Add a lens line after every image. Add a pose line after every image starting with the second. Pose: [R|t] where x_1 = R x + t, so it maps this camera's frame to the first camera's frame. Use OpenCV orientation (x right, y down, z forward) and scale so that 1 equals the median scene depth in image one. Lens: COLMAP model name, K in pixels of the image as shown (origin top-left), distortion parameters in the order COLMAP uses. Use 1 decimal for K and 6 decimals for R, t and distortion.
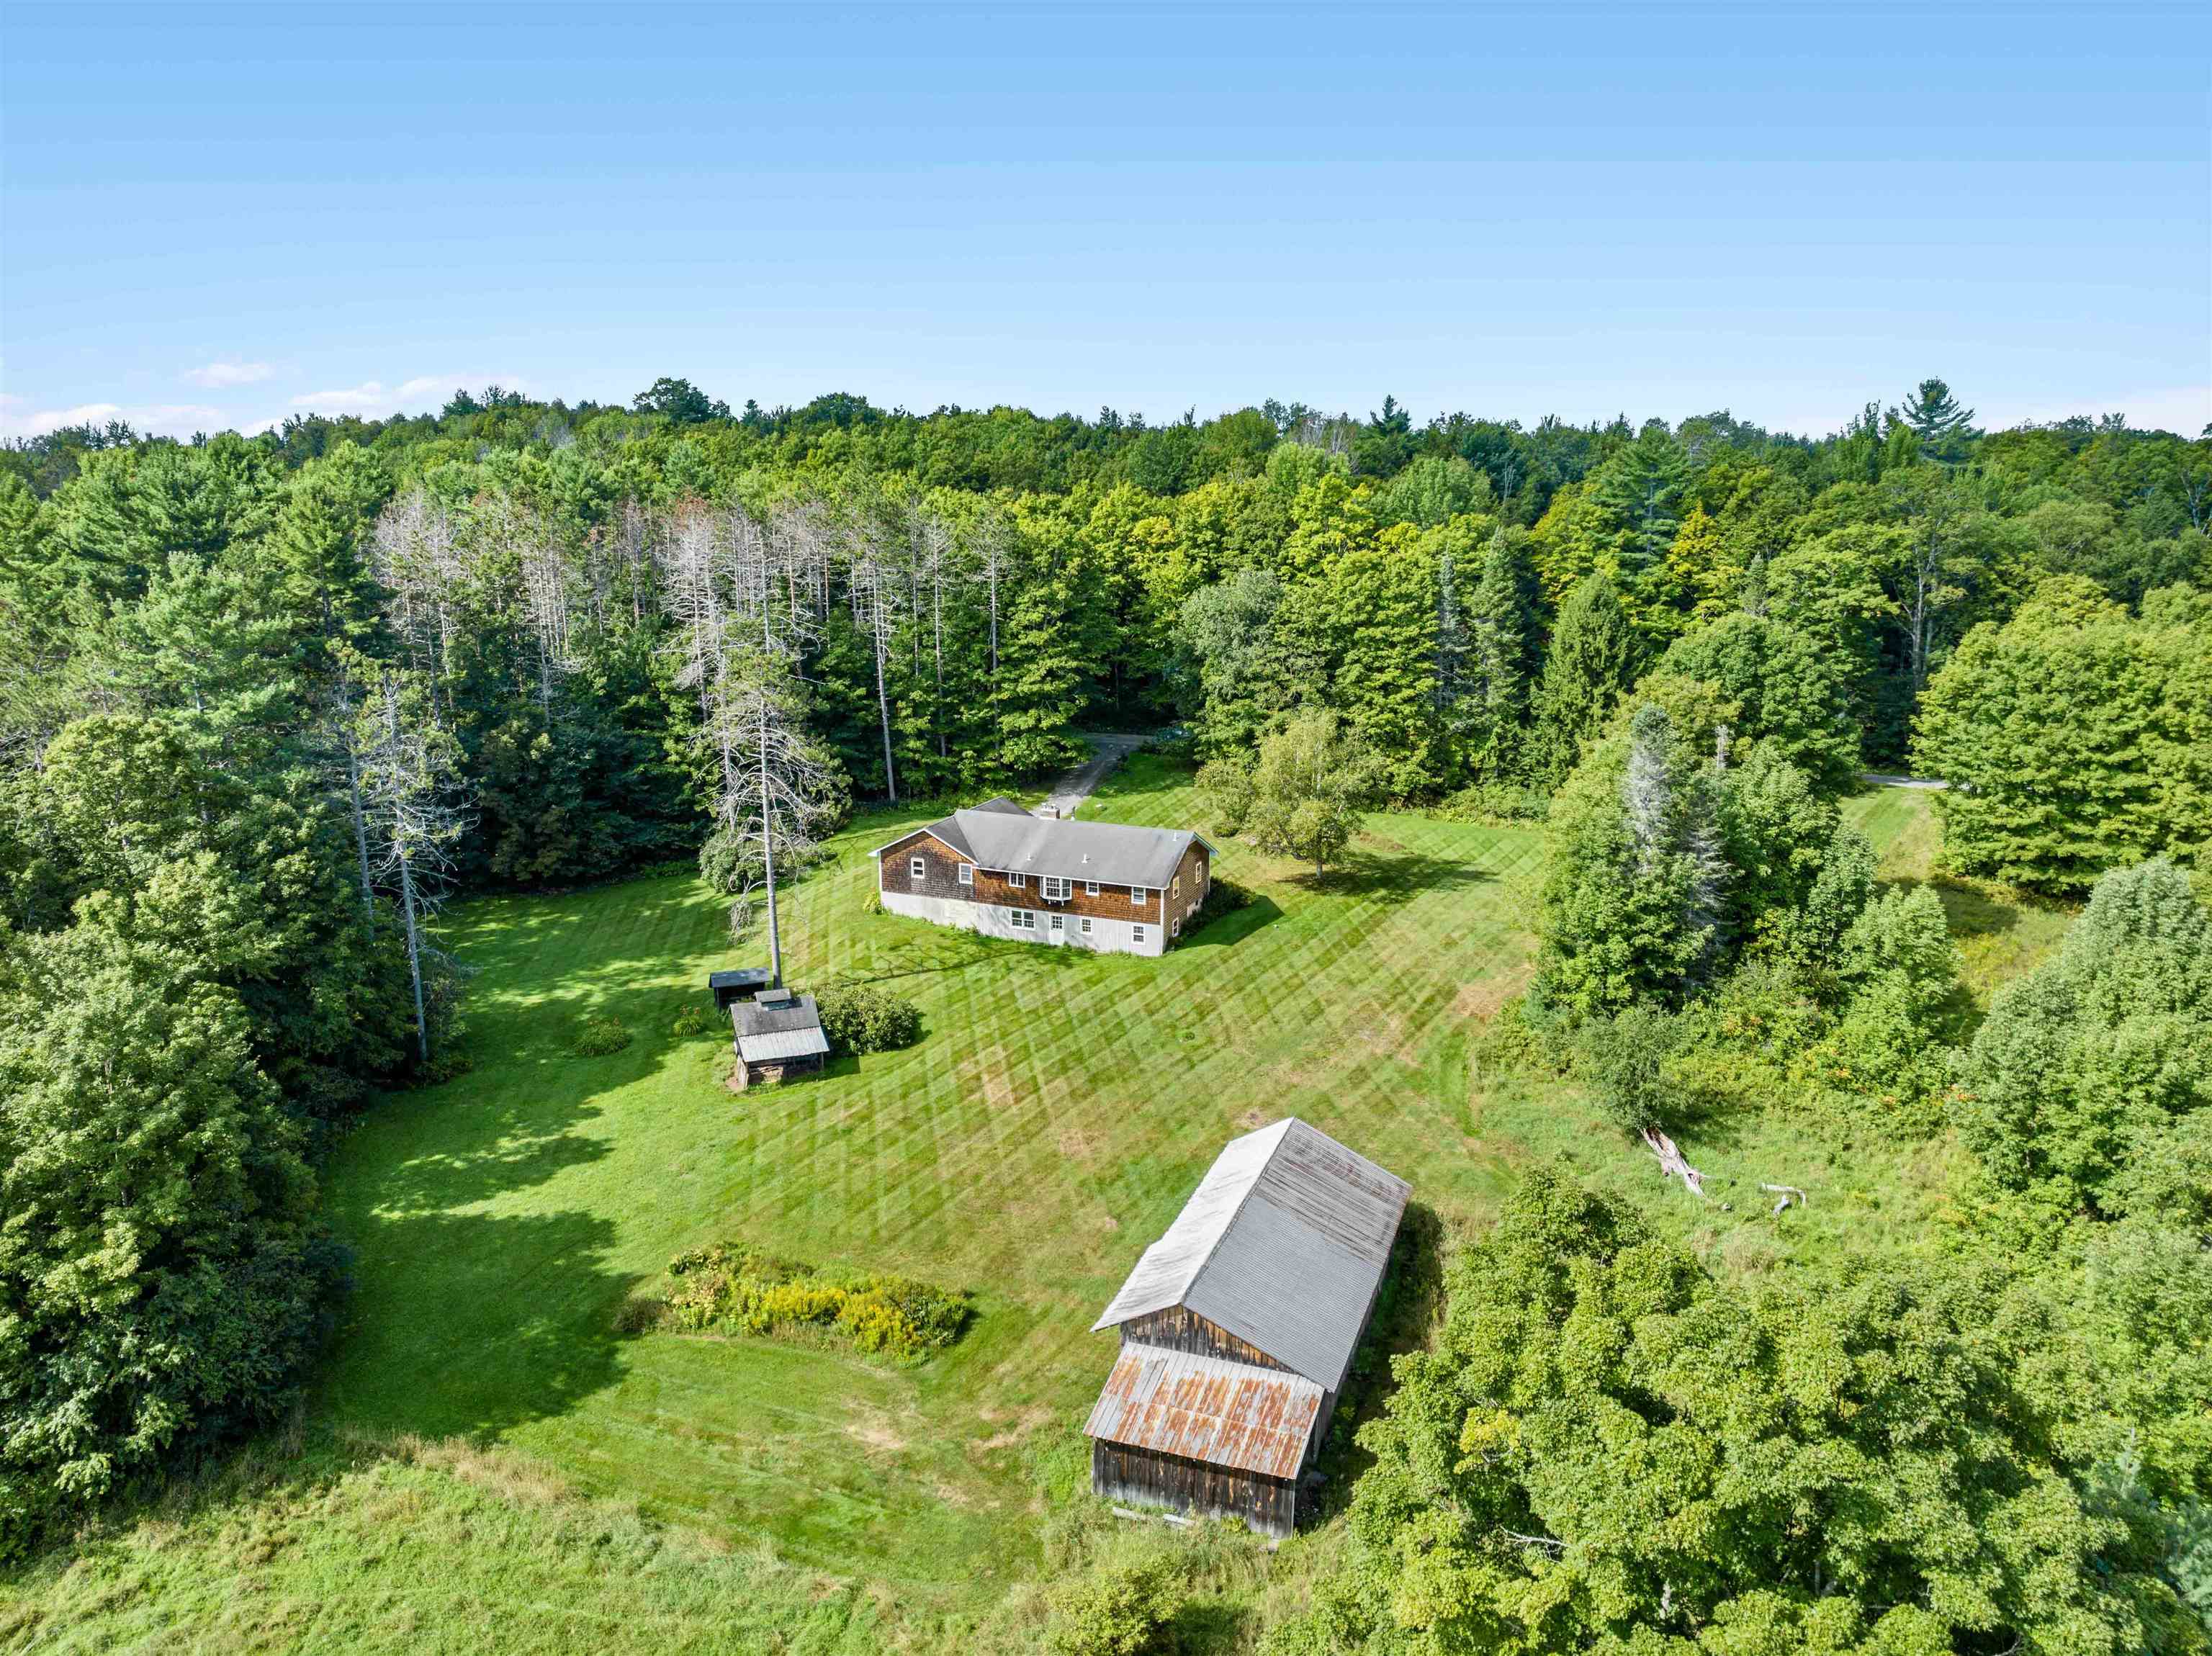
lens RADIAL K [[1571.4, 0, 1106.0], [0, 1571.4, 828.0], [0, 0, 1]] dist [-0.046485, -0.002035]
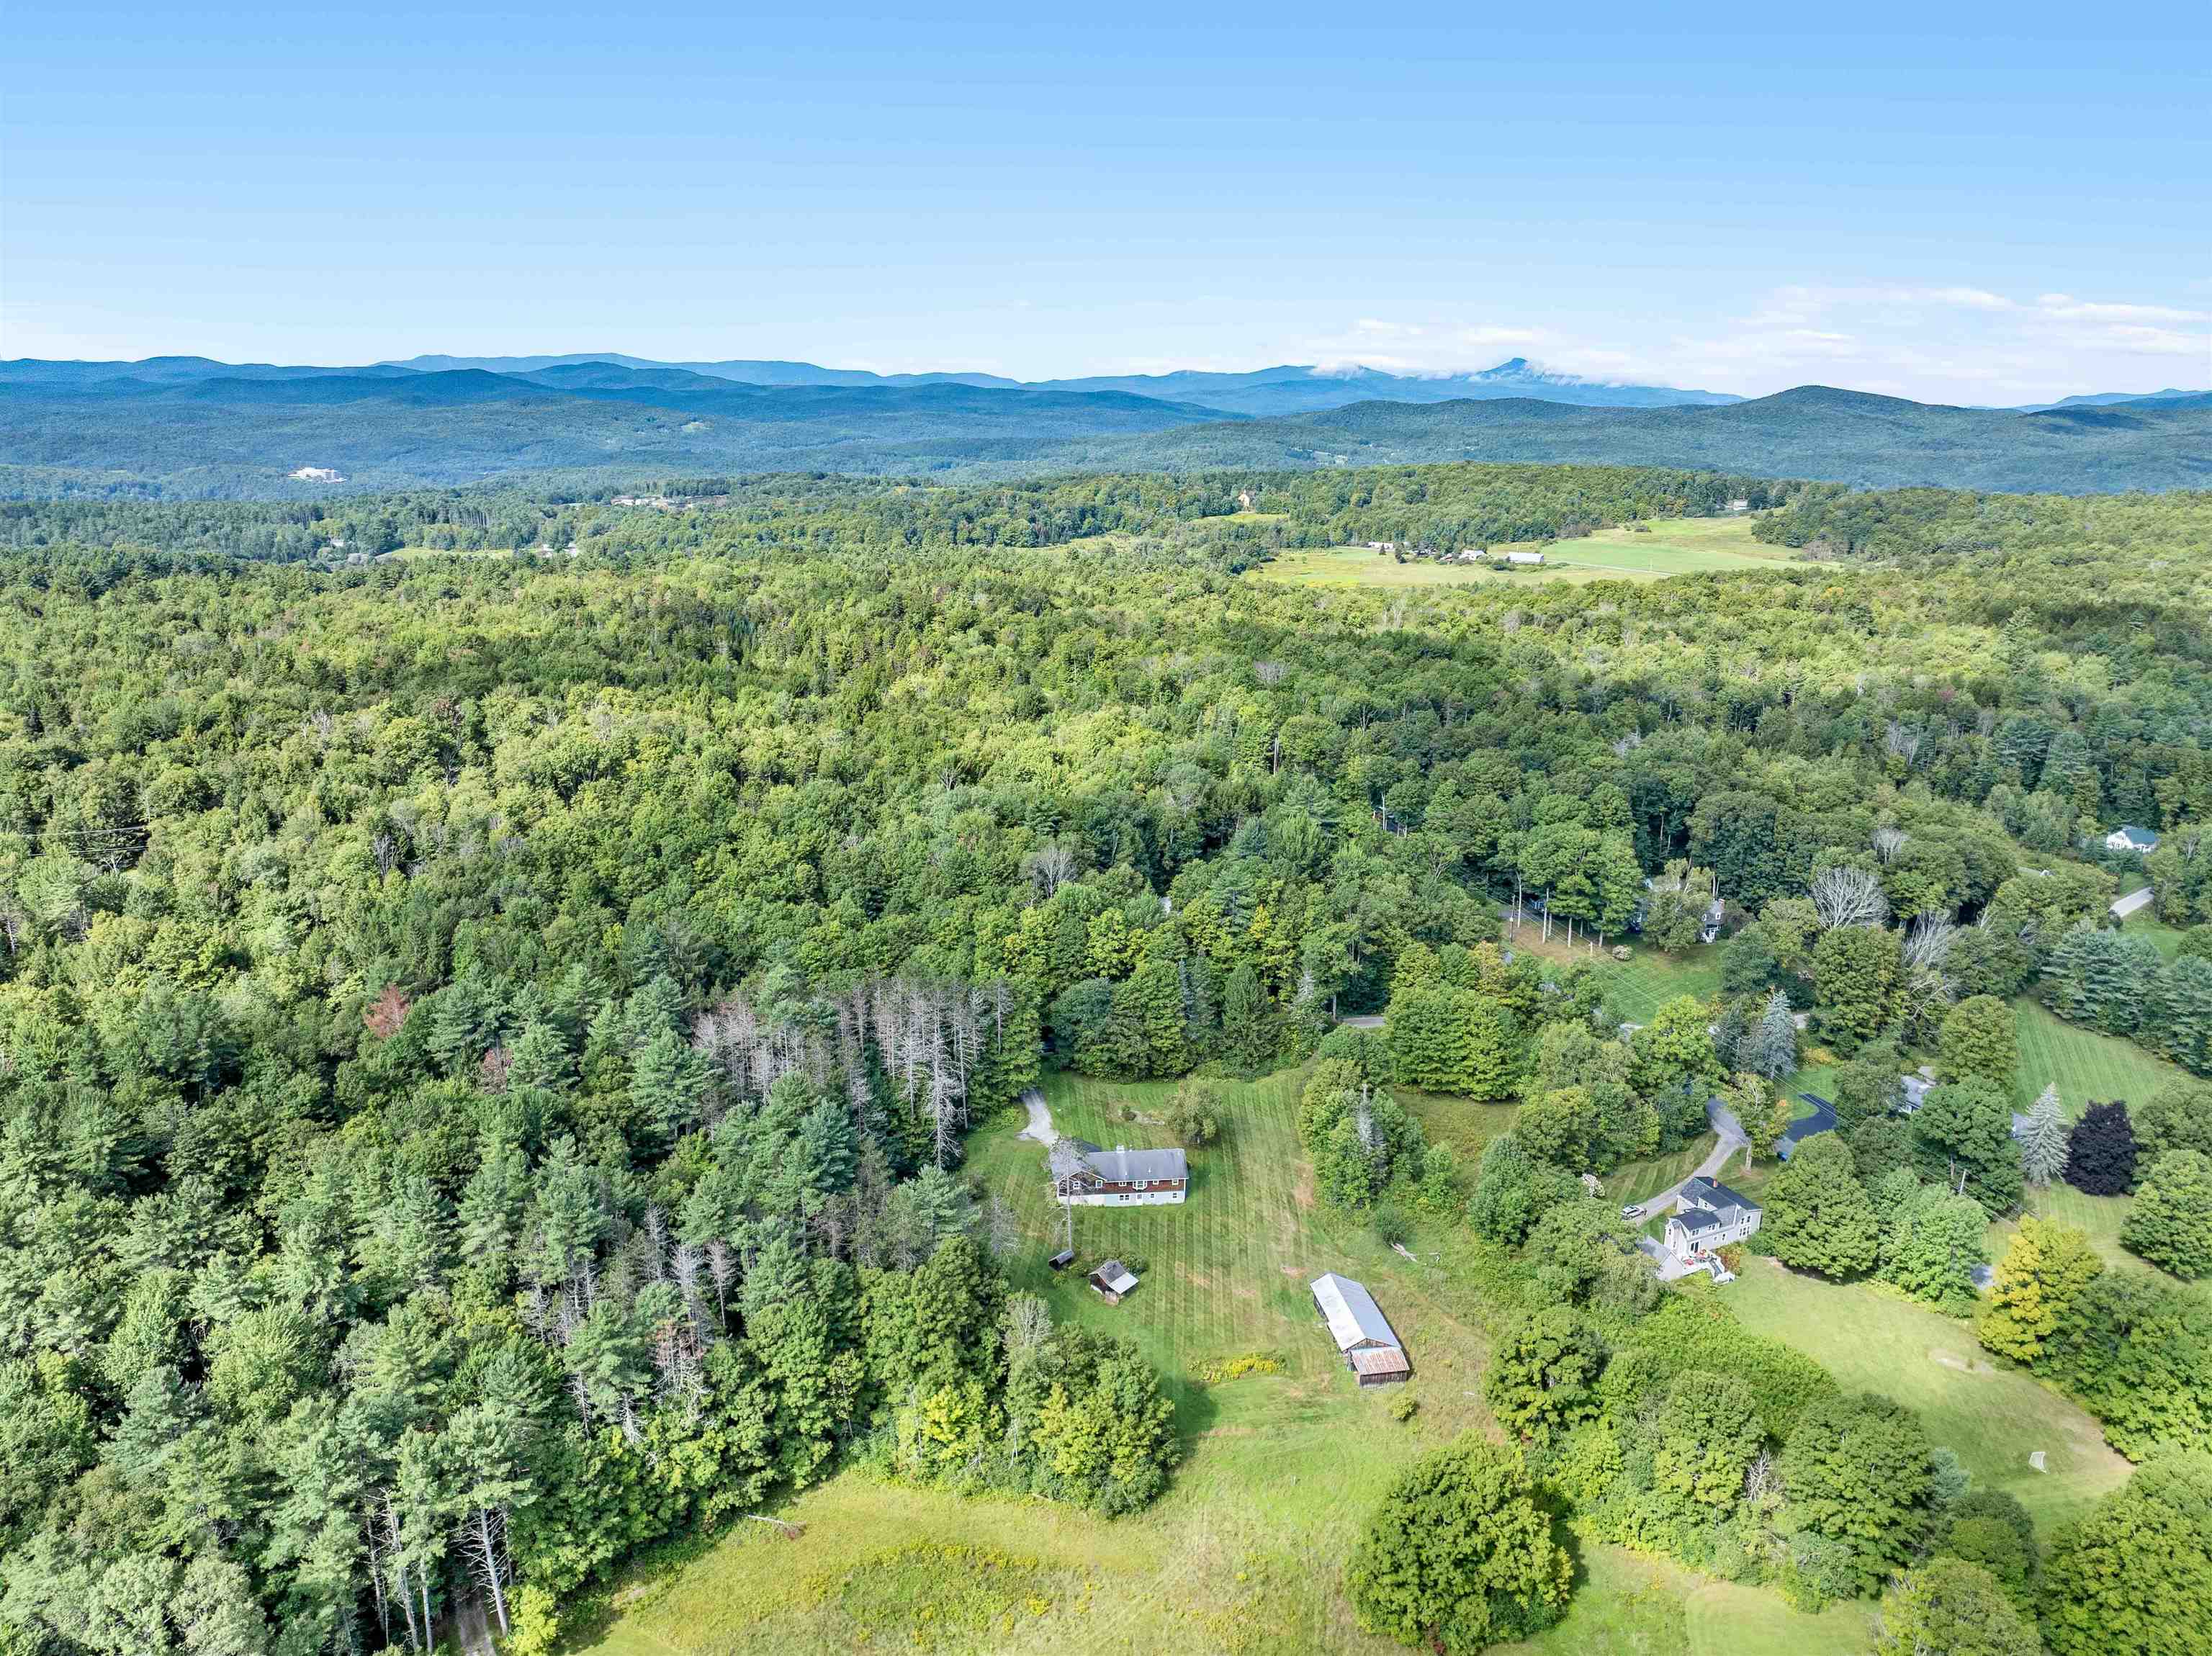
lens RADIAL K [[1571.4, 0, 1106.0], [0, 1571.4, 828.0], [0, 0, 1]] dist [-0.046485, -0.002035]
pose [[0.859933, -0.128080, 0.494075, -1.236507], [0.094924, 0.991248, 0.091749, -0.755588], [-0.501502, -0.031998, 0.864564, -1.112763]]
